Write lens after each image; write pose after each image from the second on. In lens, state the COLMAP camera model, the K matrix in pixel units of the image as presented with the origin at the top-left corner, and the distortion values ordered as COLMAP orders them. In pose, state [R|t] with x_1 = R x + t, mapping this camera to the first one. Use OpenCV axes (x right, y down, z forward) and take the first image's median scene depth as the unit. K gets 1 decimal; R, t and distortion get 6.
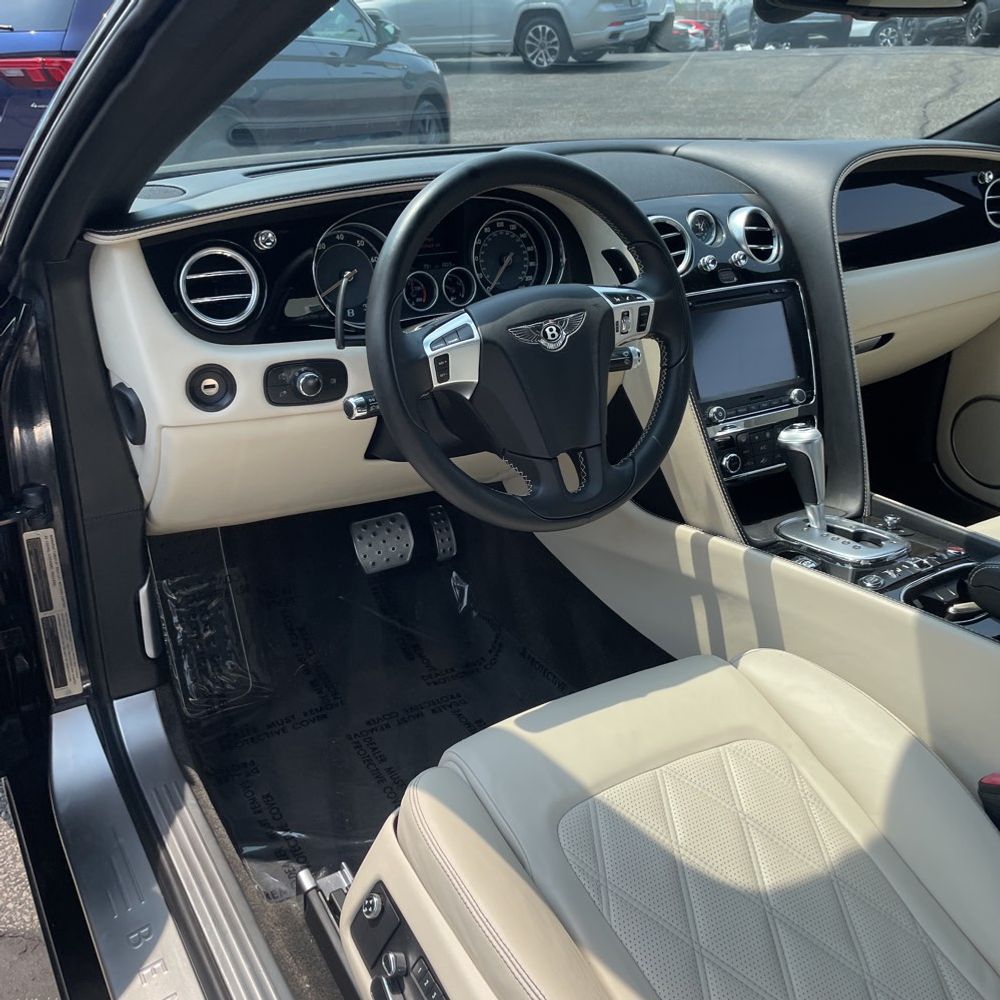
lens RADIAL K [[1010.8, 0, 499.6], [0, 1010.8, 497.9], [0, 0, 1]] dist [0.083782, -0.122182]
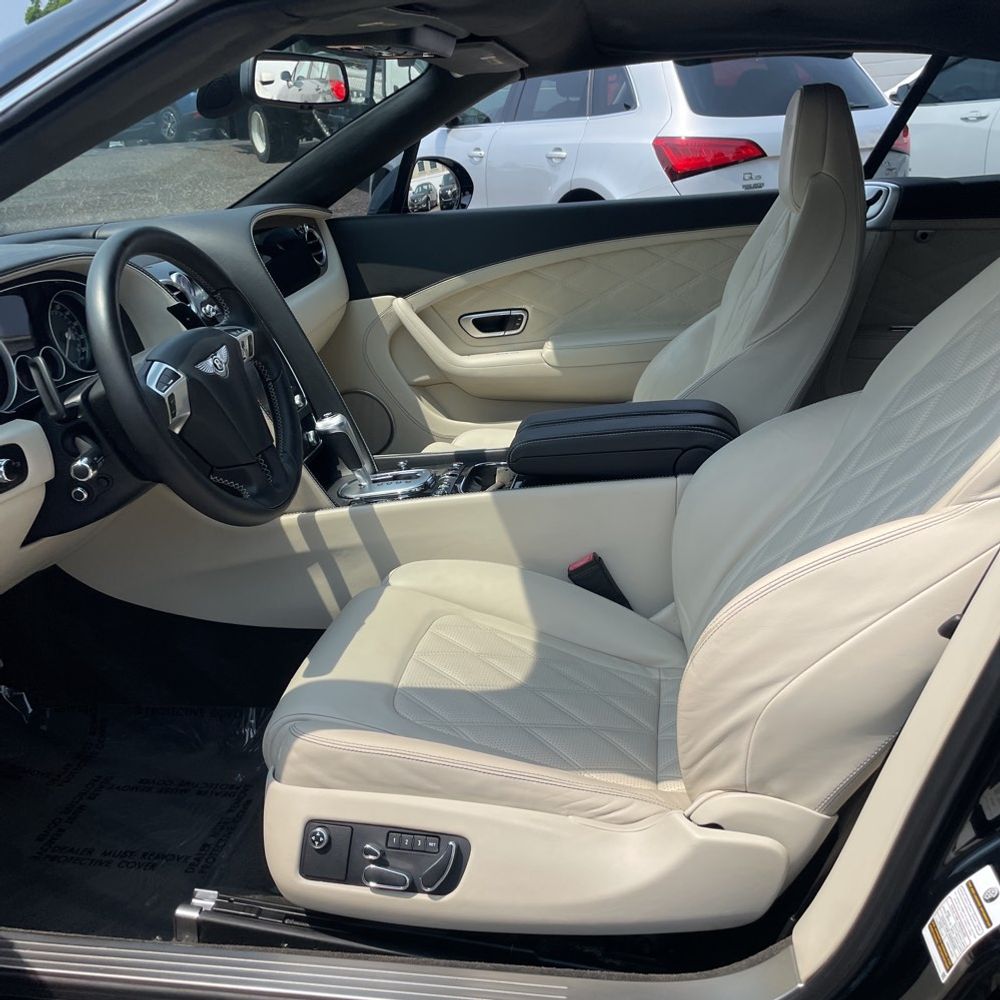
lens RADIAL K [[1010.8, 0, 499.6], [0, 1010.8, 497.9], [0, 0, 1]] dist [0.083782, -0.122182]
pose [[0.653651, -0.307779, 0.691384, -0.513151], [0.367783, 0.927621, 0.065233, 0.025121], [-0.661420, 0.211640, 0.719536, -0.055149]]
